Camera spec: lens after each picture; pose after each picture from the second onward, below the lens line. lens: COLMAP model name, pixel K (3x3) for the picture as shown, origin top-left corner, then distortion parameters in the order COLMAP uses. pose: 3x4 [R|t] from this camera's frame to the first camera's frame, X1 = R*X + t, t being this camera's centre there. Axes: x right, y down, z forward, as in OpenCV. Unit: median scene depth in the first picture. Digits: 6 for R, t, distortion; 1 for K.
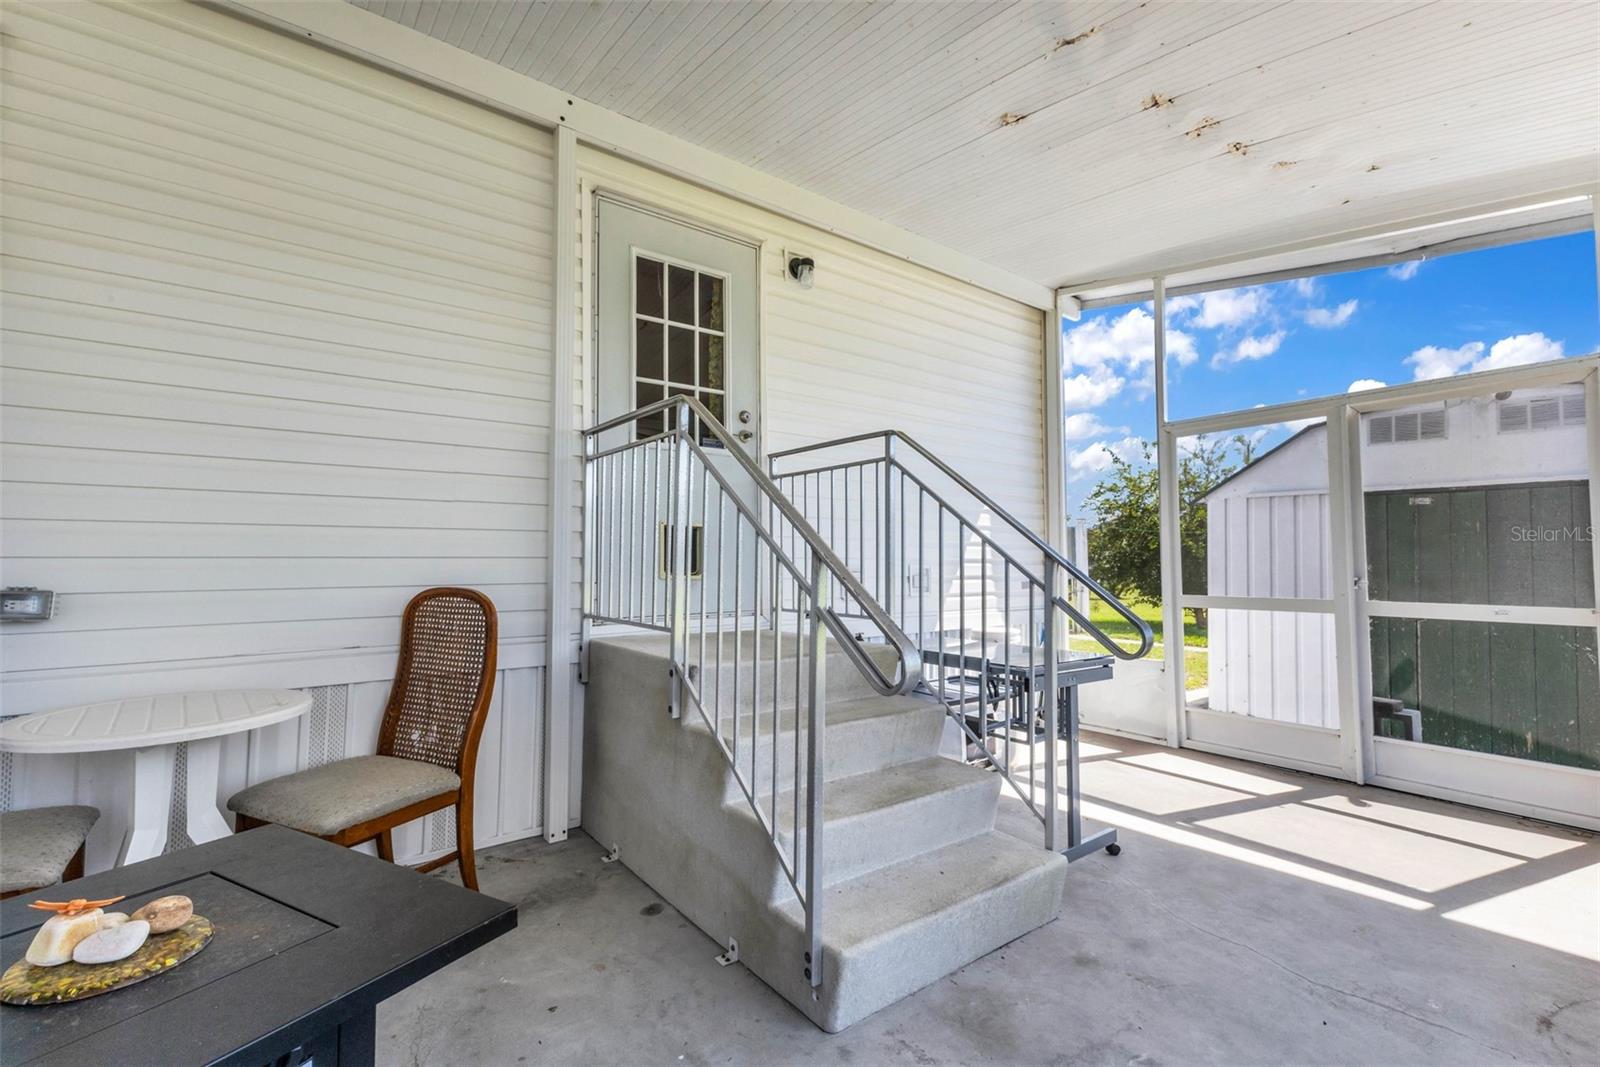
lens RADIAL K [[700.8, 0, 809.3], [0, 700.8, 539.0], [0, 0, 1]] dist [0.001500, -0.000154]
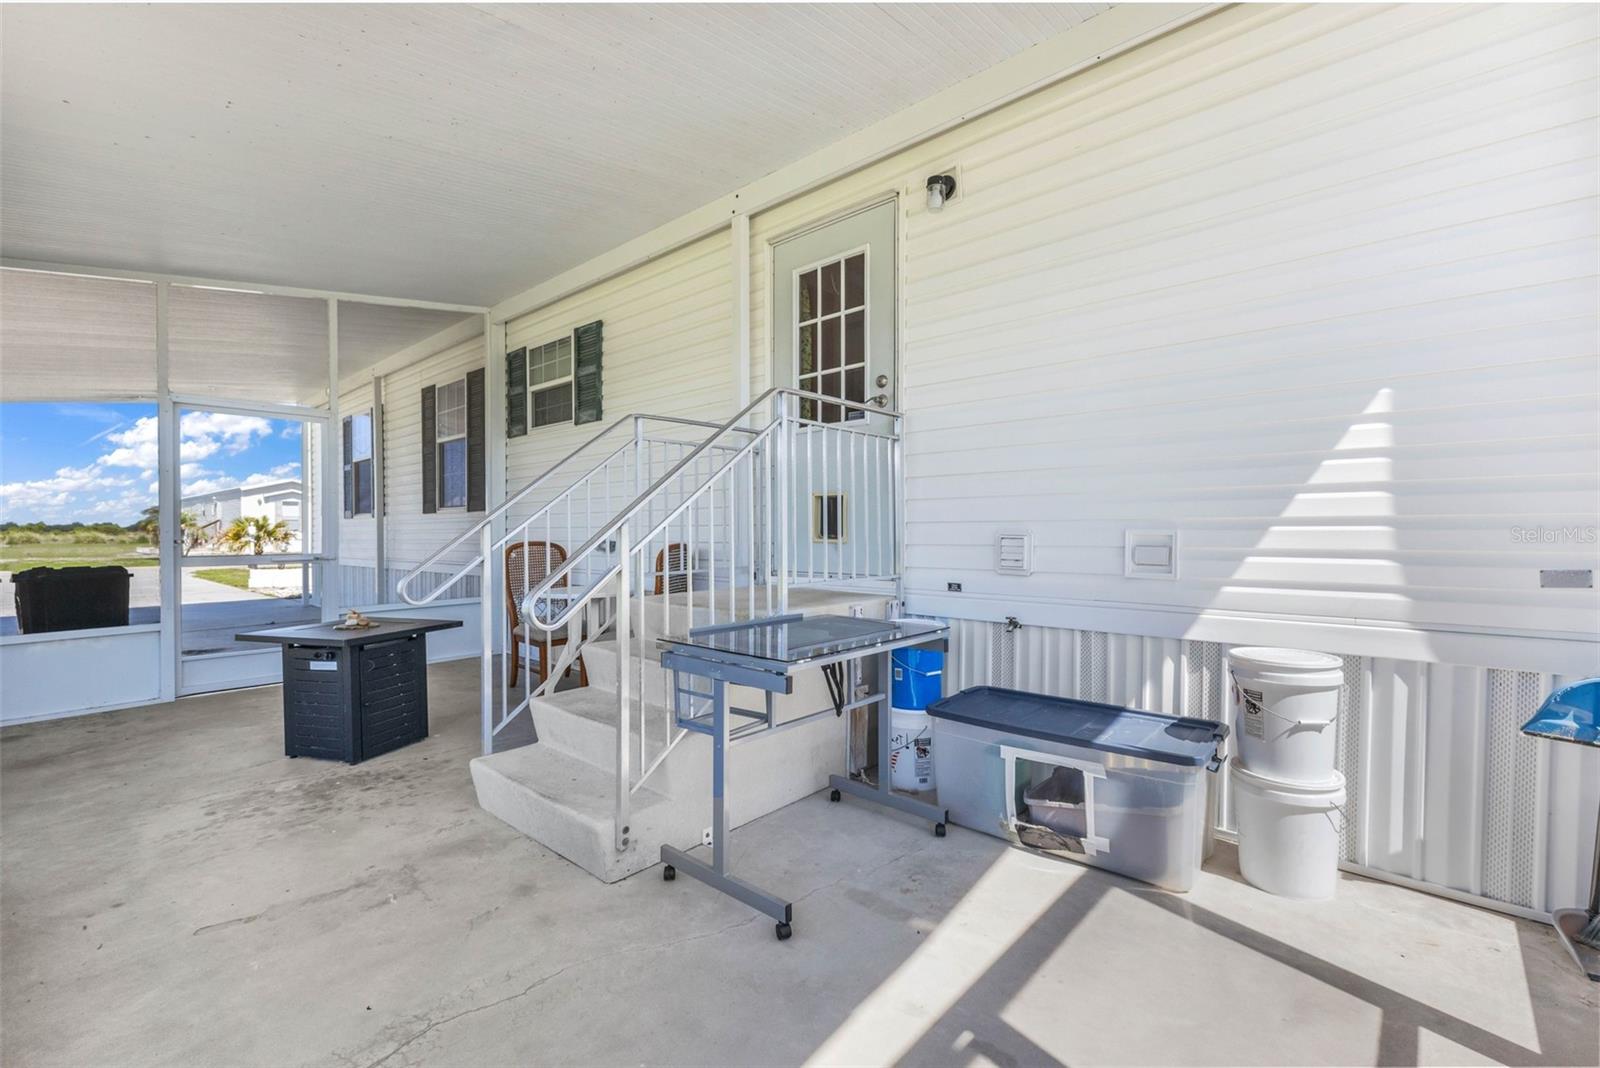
lens RADIAL K [[700.8, 0, 809.3], [0, 700.8, 539.5], [0, 0, 1]] dist [0.001500, -0.000154]
pose [[0.194371, 0.011012, -0.980866, 0.945957], [0.041025, 0.998971, 0.019345, 0.029744], [0.980070, -0.044000, 0.193719, 0.758965]]
